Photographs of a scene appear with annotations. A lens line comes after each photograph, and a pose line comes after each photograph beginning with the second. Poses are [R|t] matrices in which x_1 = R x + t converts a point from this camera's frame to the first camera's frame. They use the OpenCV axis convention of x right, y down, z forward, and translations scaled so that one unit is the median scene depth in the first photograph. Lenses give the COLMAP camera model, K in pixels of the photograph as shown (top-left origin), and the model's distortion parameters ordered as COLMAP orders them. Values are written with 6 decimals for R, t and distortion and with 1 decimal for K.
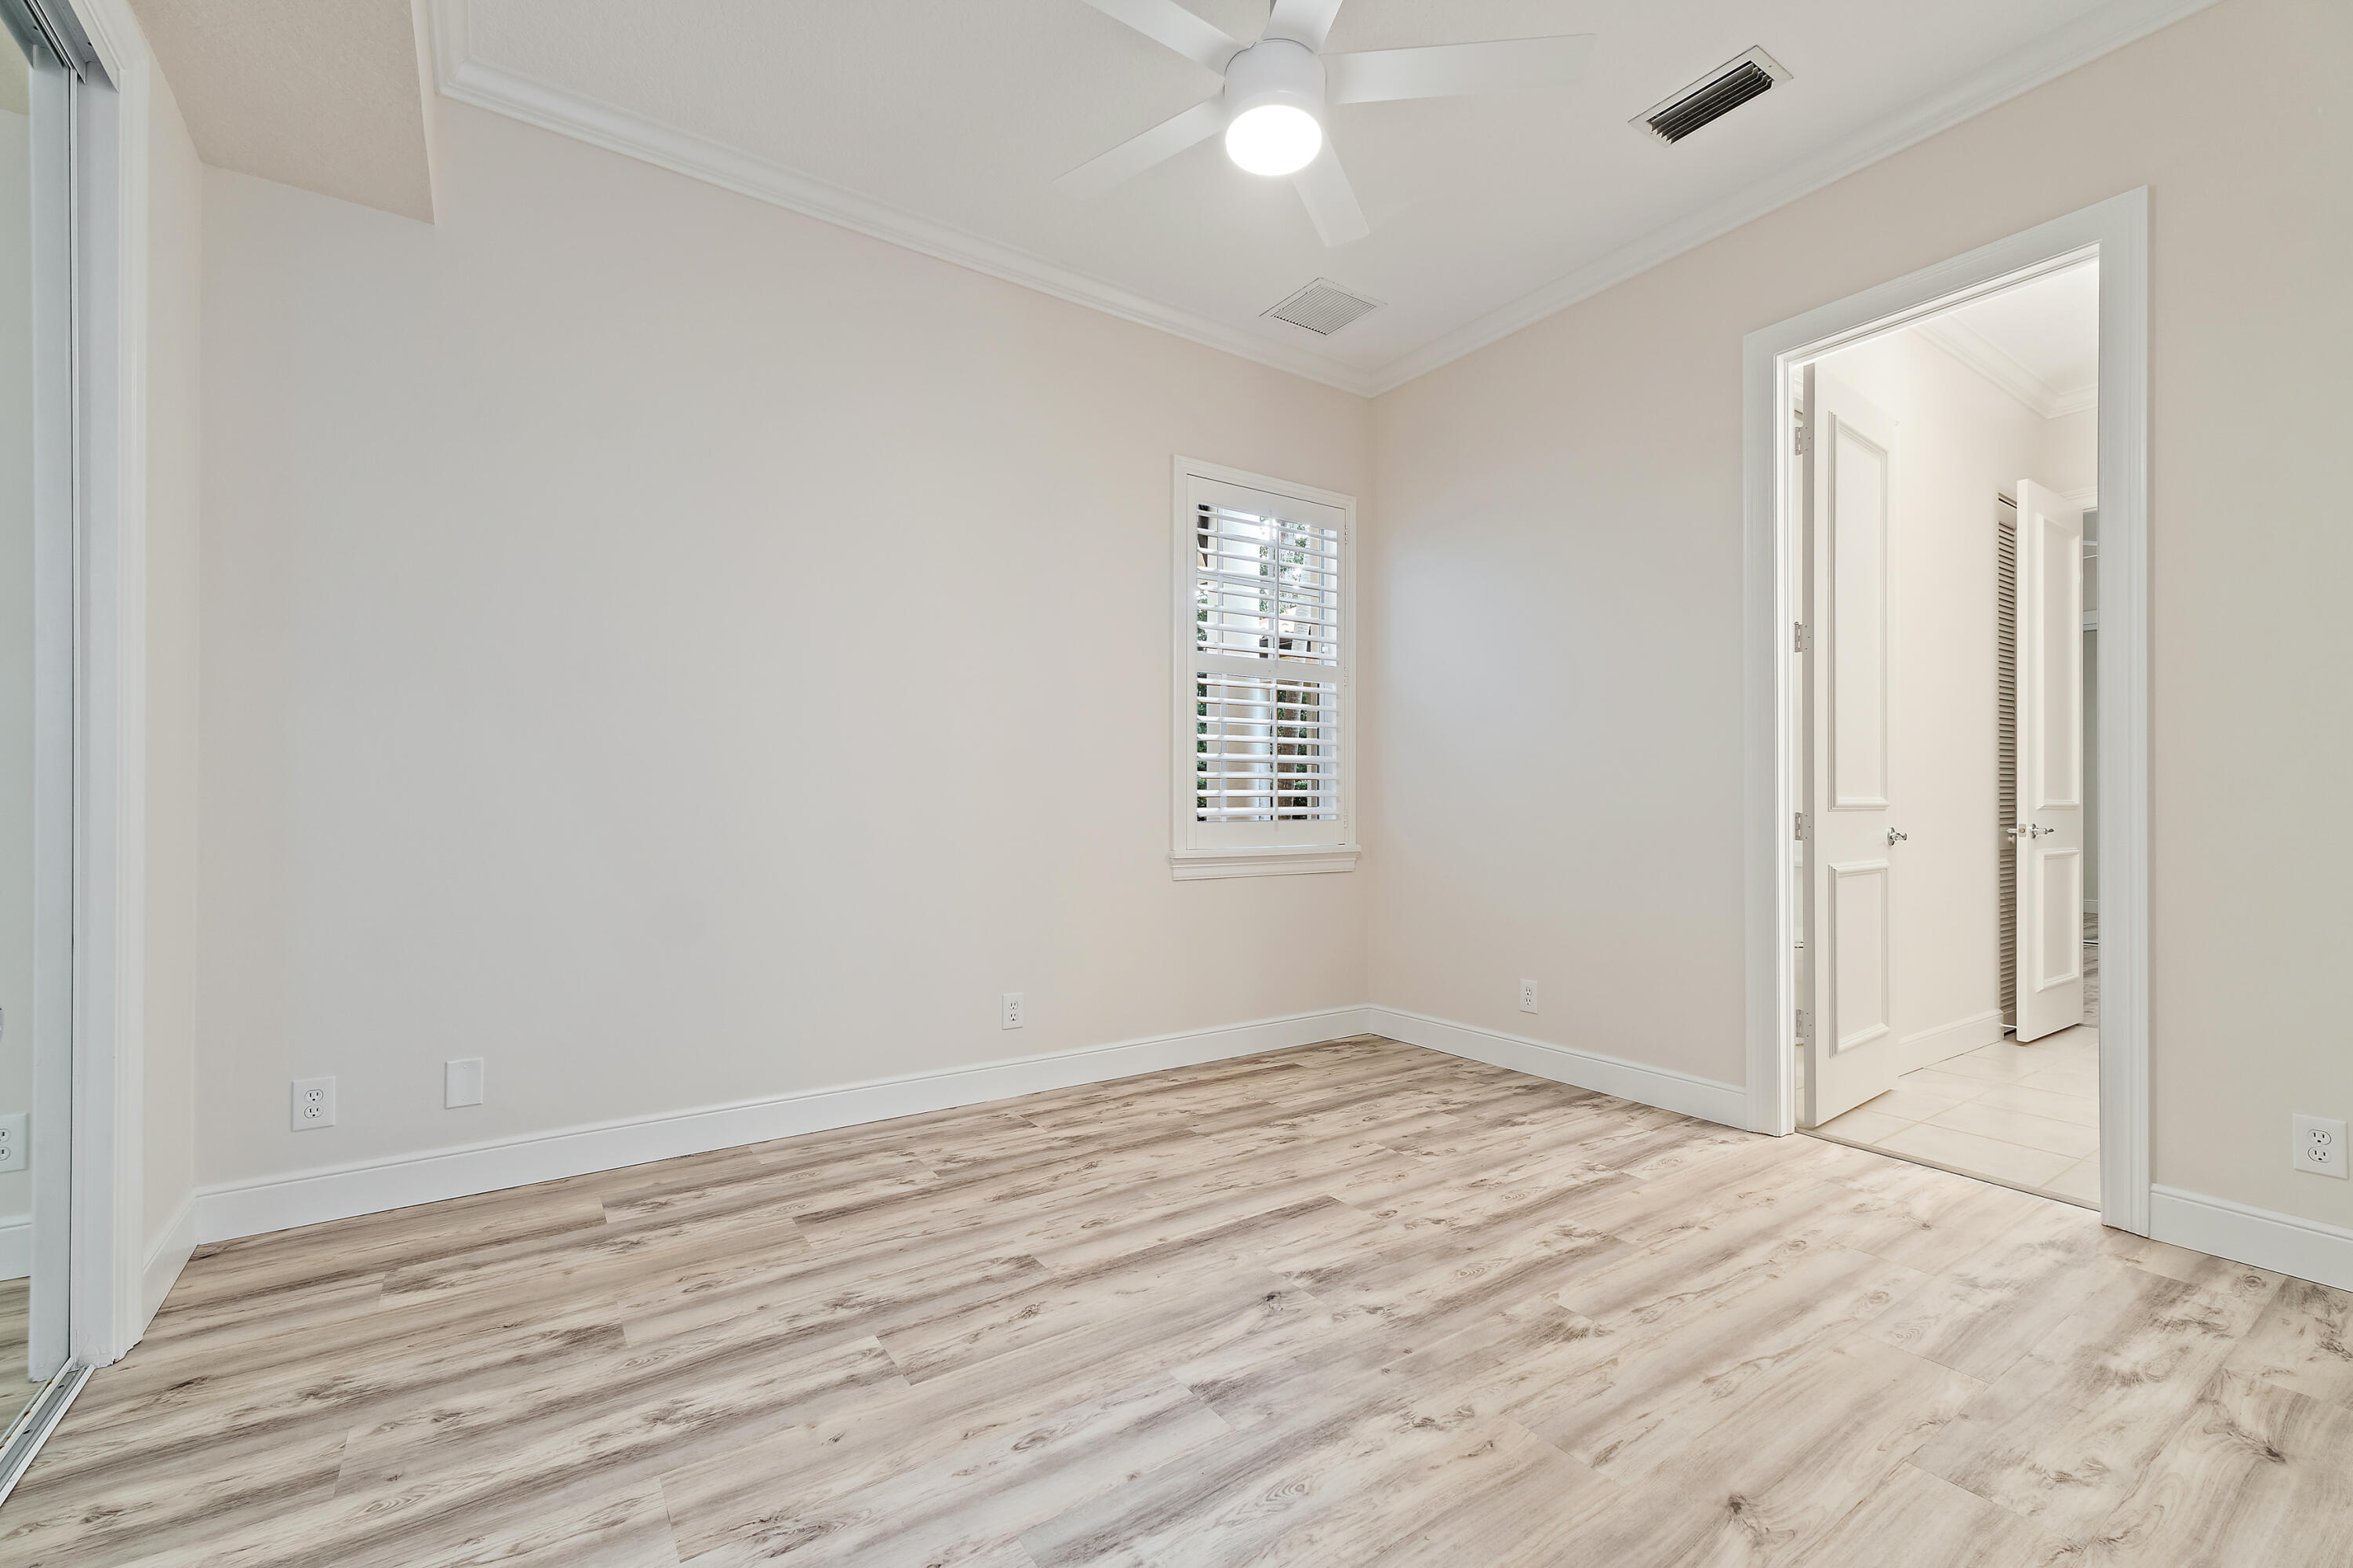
lens RADIAL K [[1006.0, 0, 1195.4], [0, 1006.0, 780.3], [0, 0, 1]] dist [0.003558, 0.000601]
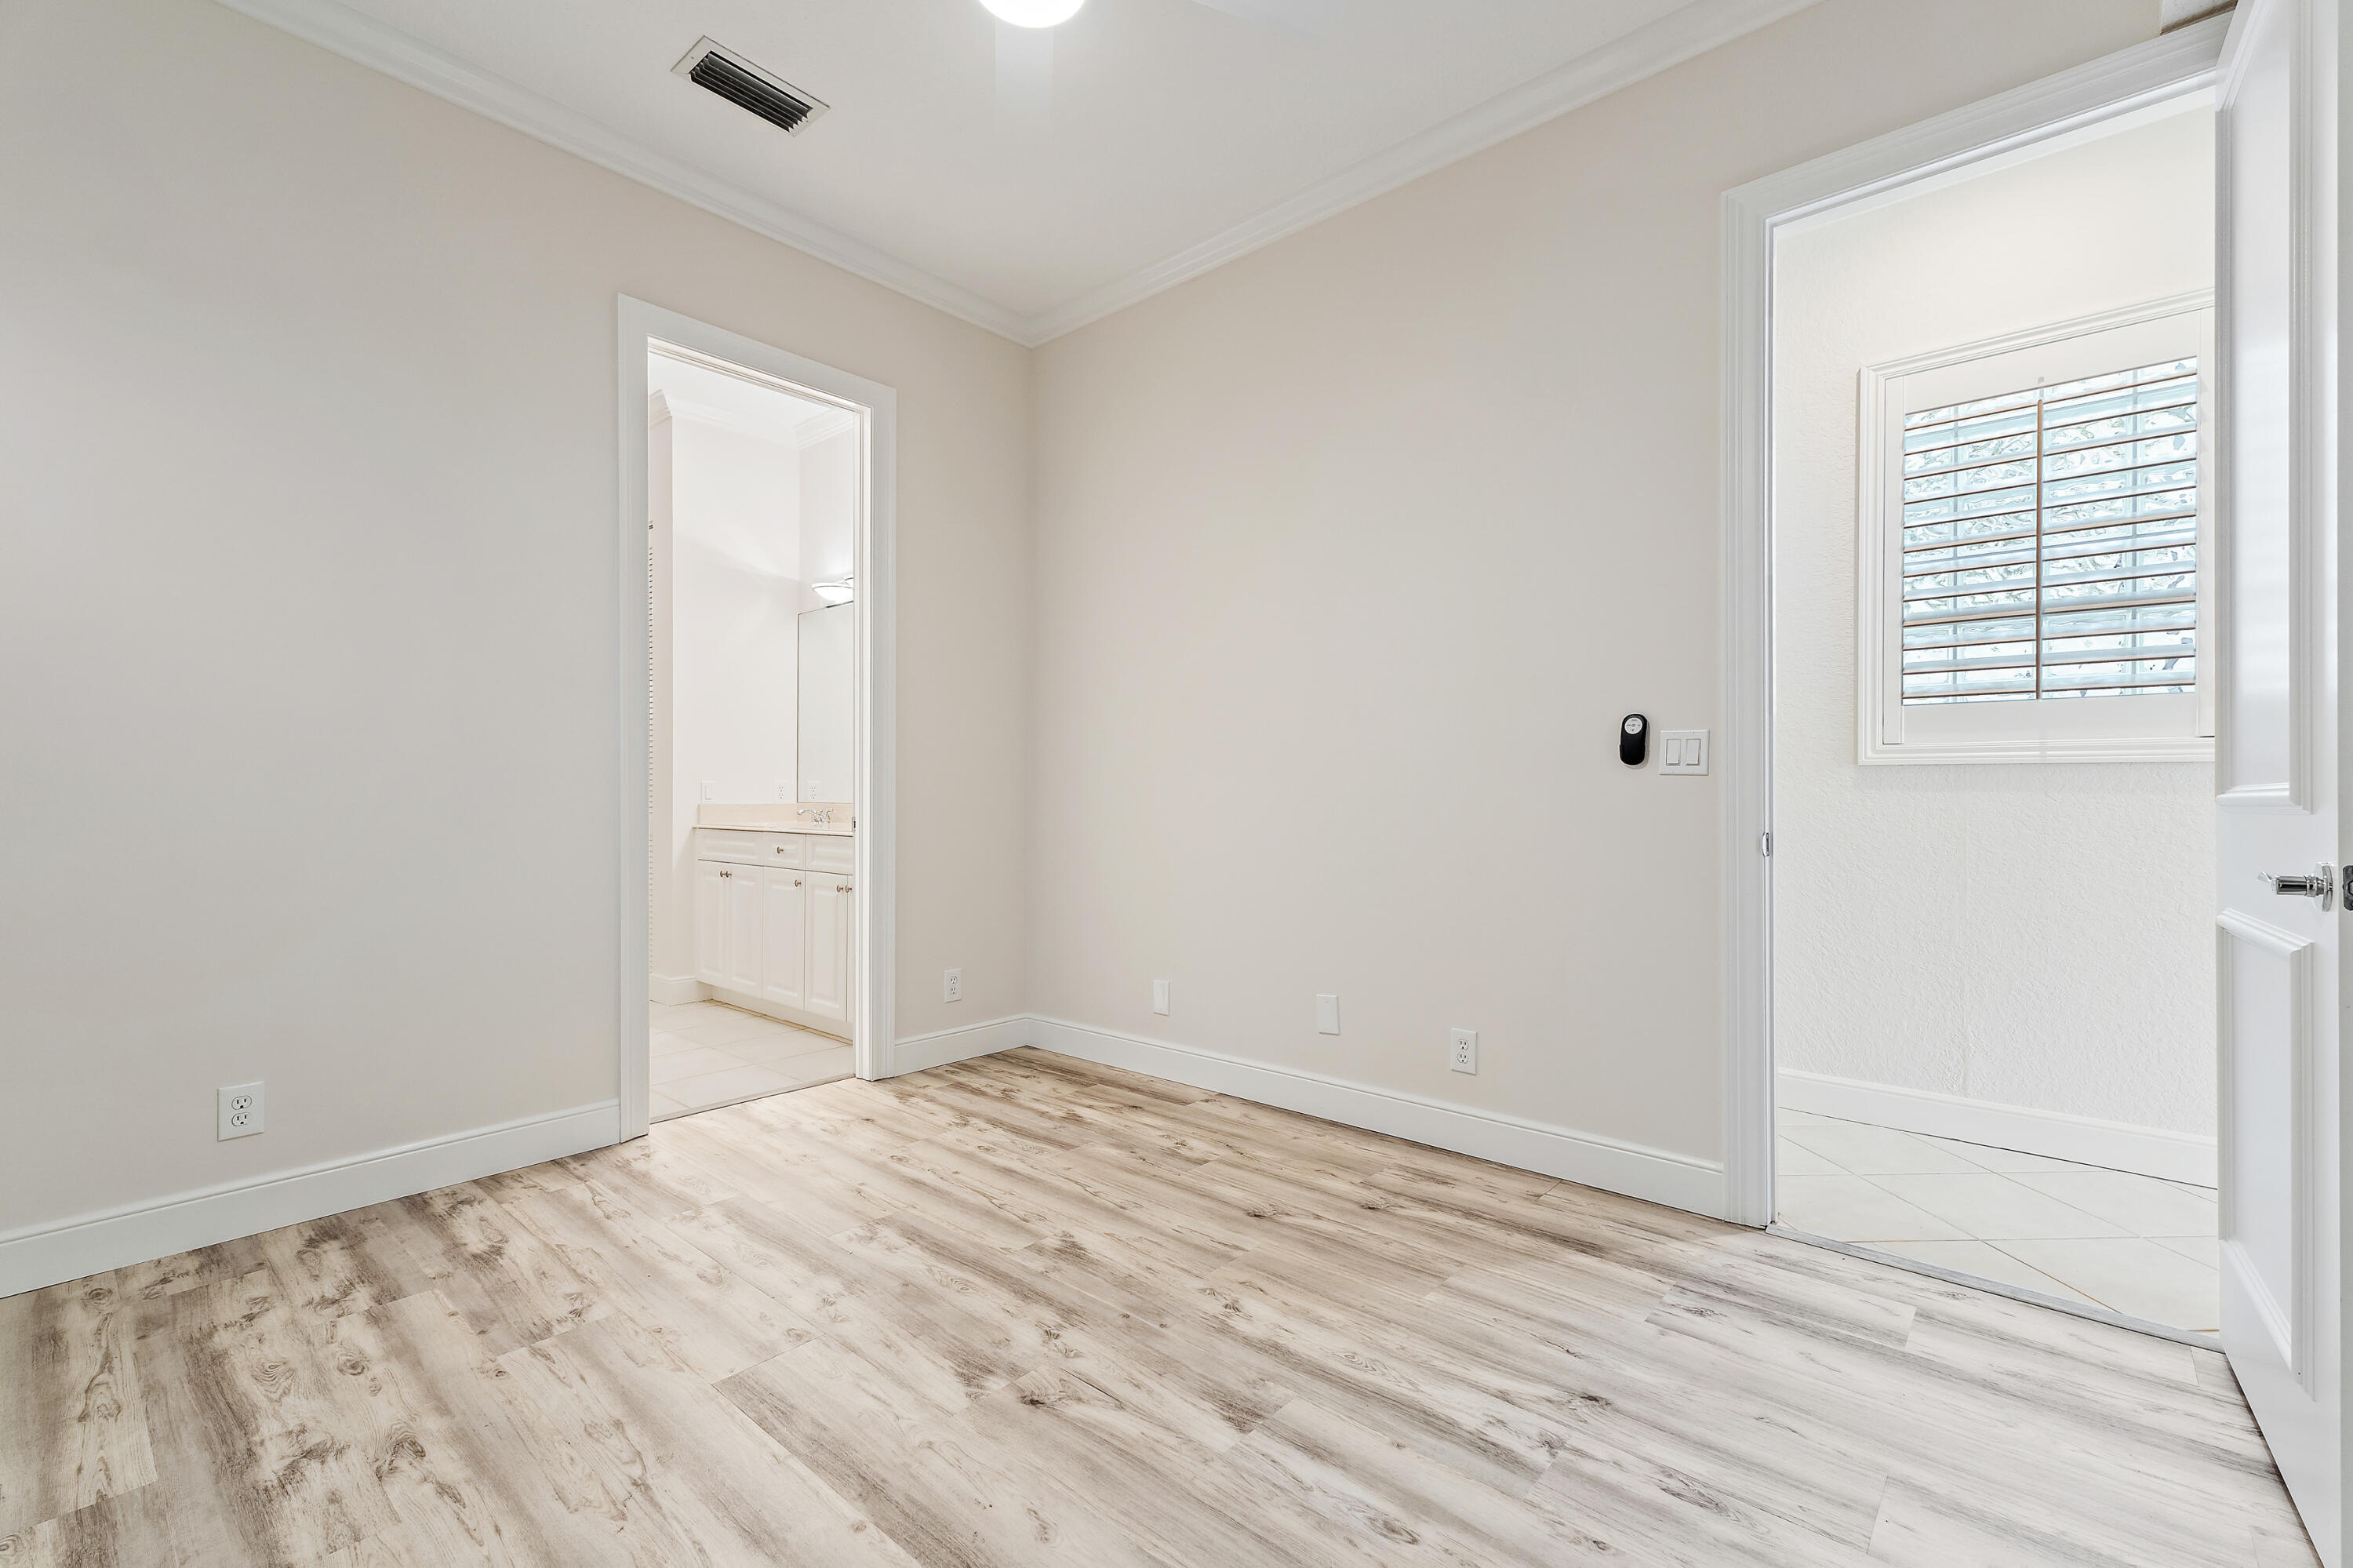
lens RADIAL K [[1006.0, 0, 1195.4], [0, 1006.0, 780.3], [0, 0, 1]] dist [0.003558, 0.000601]
pose [[-0.247896, 0.010142, 0.968734, -0.605368], [-0.020966, 0.999655, -0.015831, 0.015710], [-0.968560, -0.024235, -0.247597, 0.874077]]
